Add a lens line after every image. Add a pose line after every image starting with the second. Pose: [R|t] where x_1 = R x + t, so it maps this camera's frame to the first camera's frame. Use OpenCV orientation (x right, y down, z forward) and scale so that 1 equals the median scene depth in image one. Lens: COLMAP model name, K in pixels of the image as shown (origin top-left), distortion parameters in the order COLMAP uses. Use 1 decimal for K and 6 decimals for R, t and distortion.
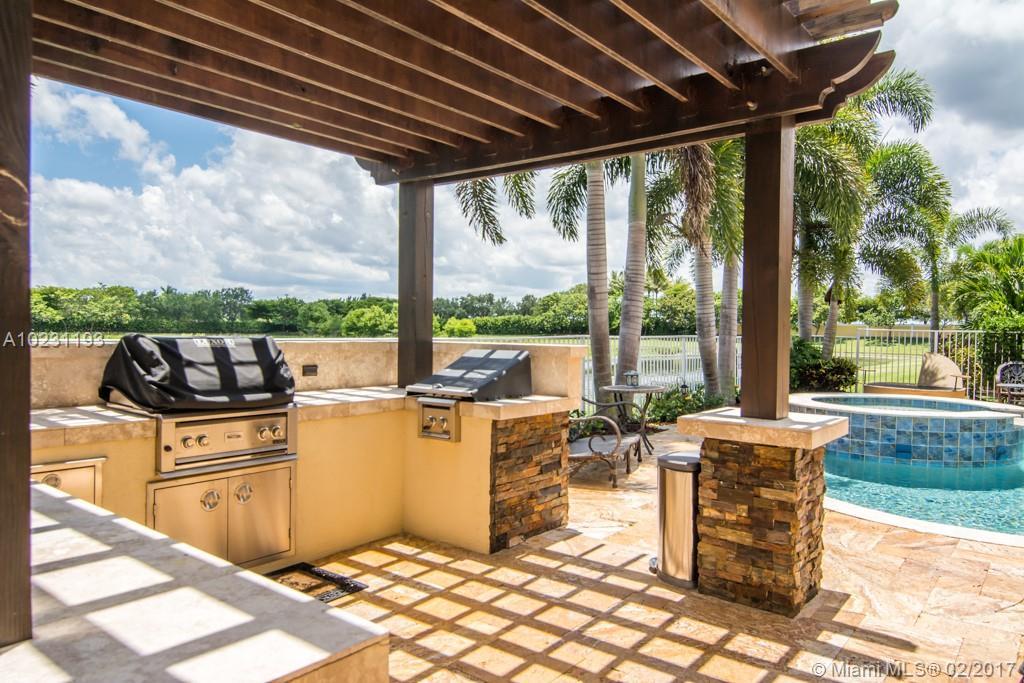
lens RADIAL K [[709.4, 0, 517.7], [0, 709.4, 340.1], [0, 0, 1]] dist [-0.006071, -0.005814]
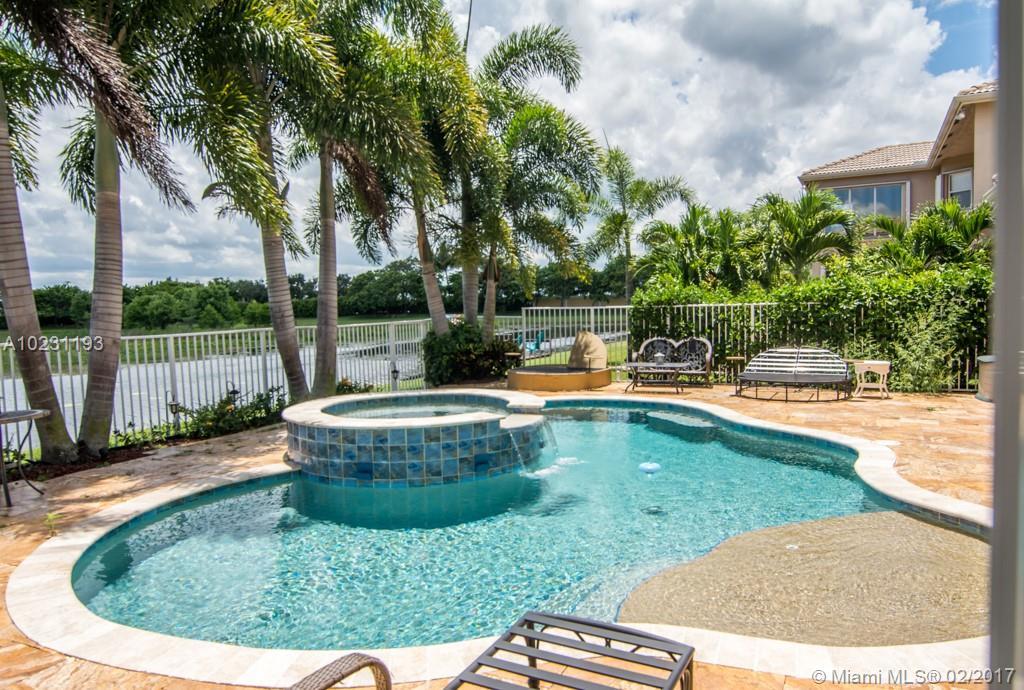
lens RADIAL K [[729.3, 0, 516.8], [0, 729.3, 344.1], [0, 0, 1]] dist [0.002660, 0.000654]
pose [[0.974524, -0.051775, 0.218224, 0.519535], [0.043796, 0.998189, 0.041247, -0.015696], [-0.219964, -0.030639, 0.975027, 0.136586]]
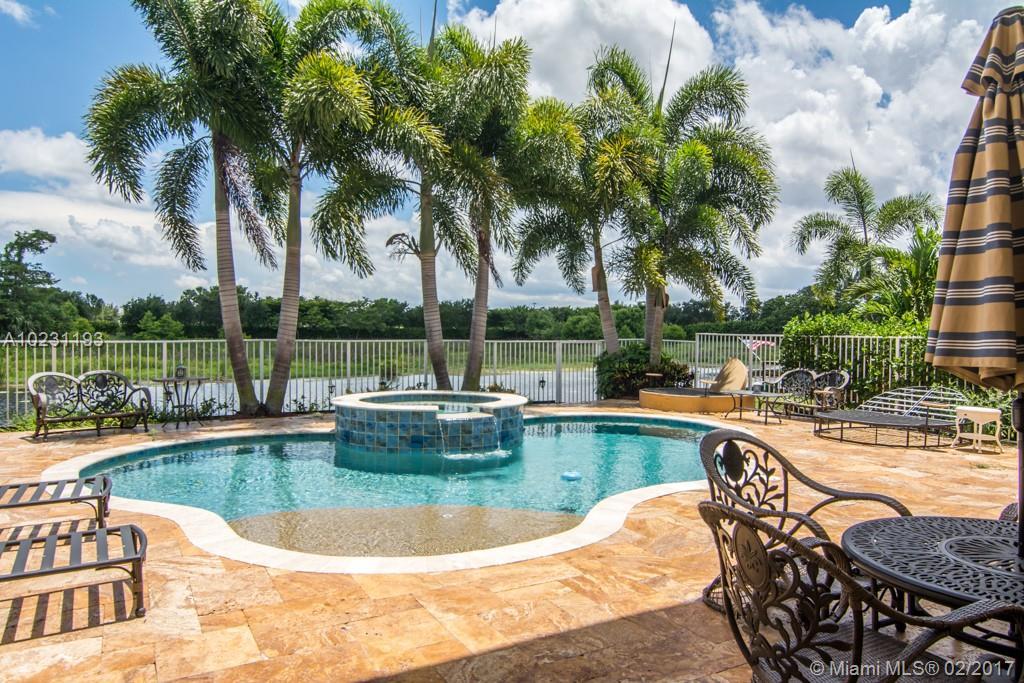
lens RADIAL K [[709.4, 0, 517.7], [0, 709.4, 340.1], [0, 0, 1]] dist [-0.006071, -0.005814]
pose [[0.934783, -0.000558, -0.355220, 1.187462], [-0.002544, 0.999963, -0.008268, 0.005129], [0.355211, 0.008632, 0.934746, -0.007356]]
